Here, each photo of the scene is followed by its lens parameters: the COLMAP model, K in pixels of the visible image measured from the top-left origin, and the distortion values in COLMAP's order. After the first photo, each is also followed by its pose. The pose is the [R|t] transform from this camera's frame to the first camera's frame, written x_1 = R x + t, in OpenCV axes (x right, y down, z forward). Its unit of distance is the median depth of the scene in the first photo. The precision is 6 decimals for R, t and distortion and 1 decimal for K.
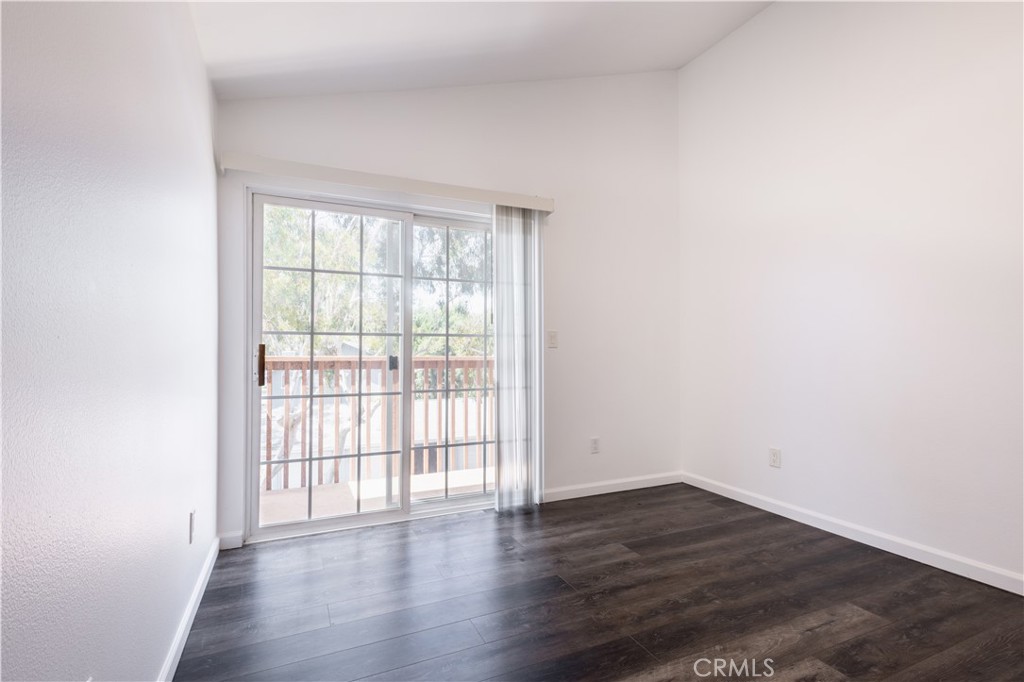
lens RADIAL K [[479.1, 0, 512.0], [0, 479.1, 341.0], [0, 0, 1]] dist [-0.000250, -0.000556]
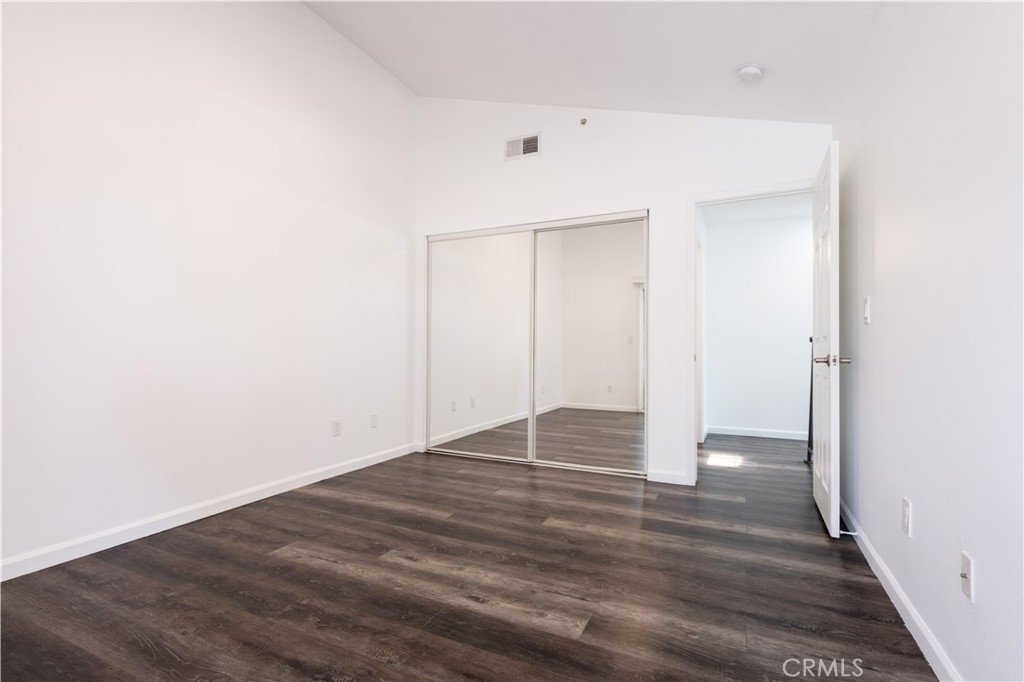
lens RADIAL K [[472.6, 0, 512.0], [0, 472.6, 341.0], [0, 0, 1]] dist [-0.011474, -0.000129]
pose [[-0.637802, 0.010294, 0.770132, -0.410060], [-0.016879, 0.999484, -0.027338, 0.064178], [-0.770016, -0.030435, -0.637299, 1.057571]]
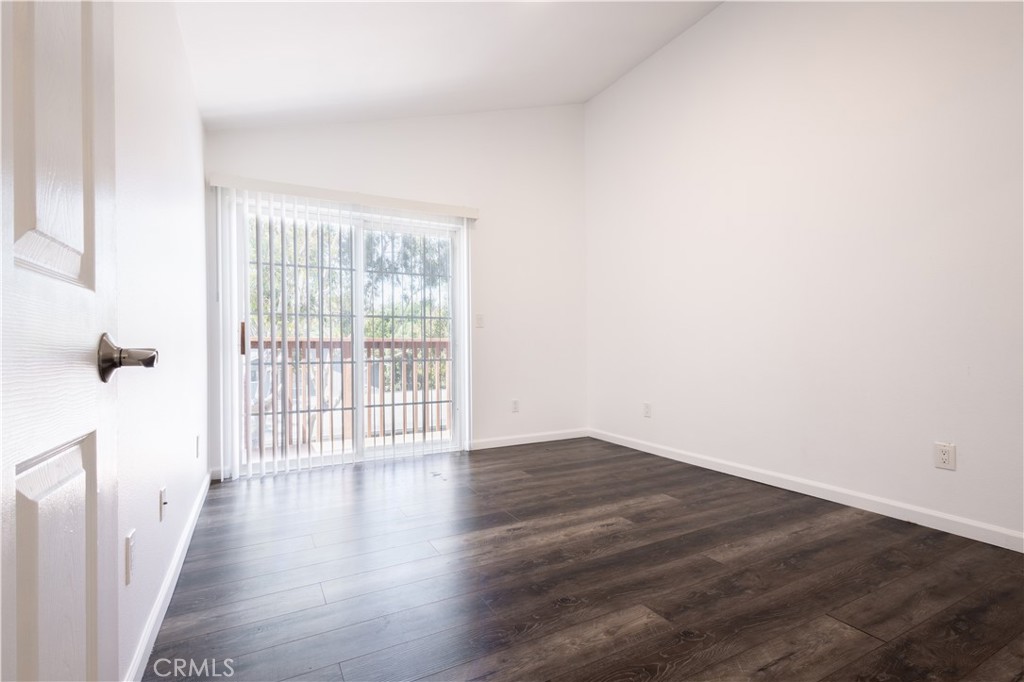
lens RADIAL K [[472.6, 0, 512.0], [0, 472.6, 341.0], [0, 0, 1]] dist [-0.011474, -0.000129]
pose [[0.997923, -0.007309, 0.063999, 0.127869], [0.006458, 0.999888, 0.013487, 0.046371], [-0.064090, -0.013046, 0.997859, -0.338389]]
